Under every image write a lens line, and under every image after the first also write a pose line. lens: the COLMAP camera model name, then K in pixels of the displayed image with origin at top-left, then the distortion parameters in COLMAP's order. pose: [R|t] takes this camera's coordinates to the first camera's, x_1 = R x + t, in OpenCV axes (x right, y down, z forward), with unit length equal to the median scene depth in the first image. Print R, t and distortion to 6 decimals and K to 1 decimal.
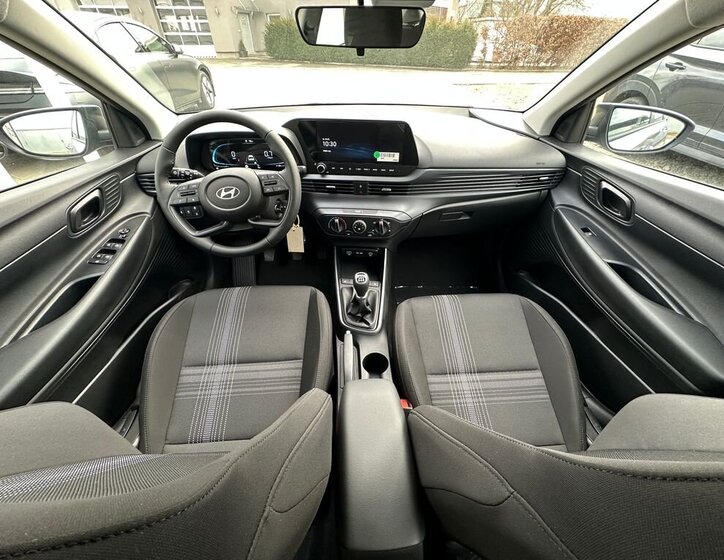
lens RADIAL K [[297.9, 0, 362.9], [0, 297.9, 279.9], [0, 0, 1]] dist [0.000091, -0.000566]
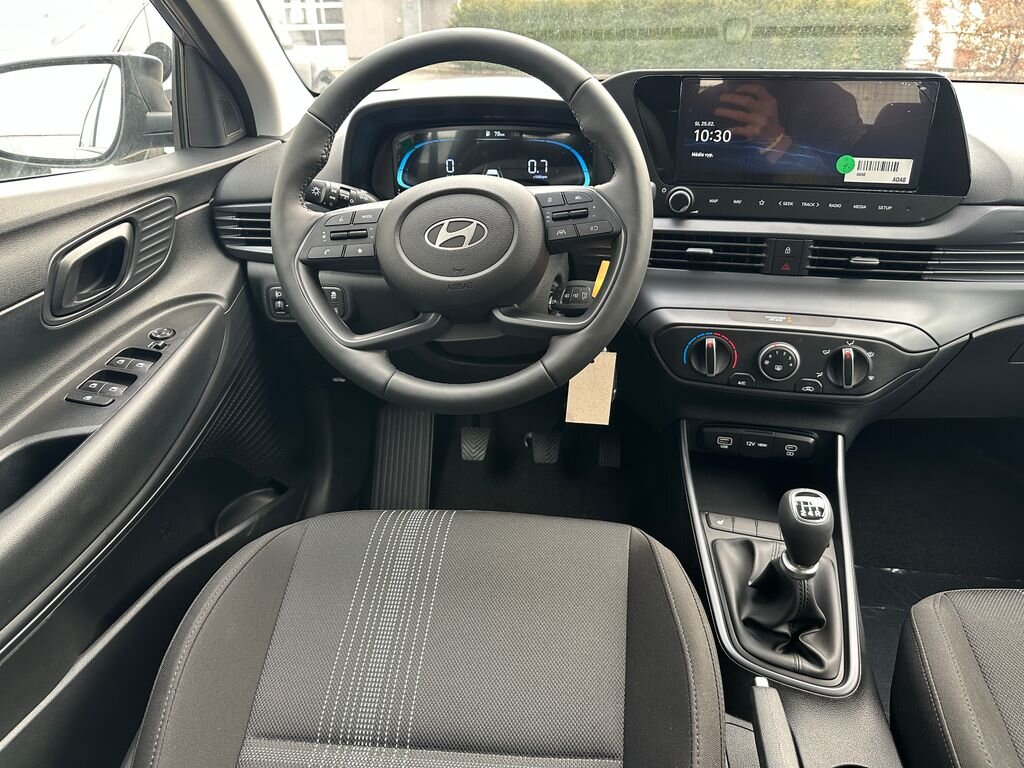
lens RADIAL K [[723.6, 0, 516.9], [0, 723.6, 382.0], [0, 0, 1]] dist [0.008831, -0.027390]
pose [[0.988241, 0.052586, -0.143579, -0.199532], [-0.085135, 0.969223, -0.230993, 0.067378], [0.127013, 0.240501, 0.962303, 0.167177]]
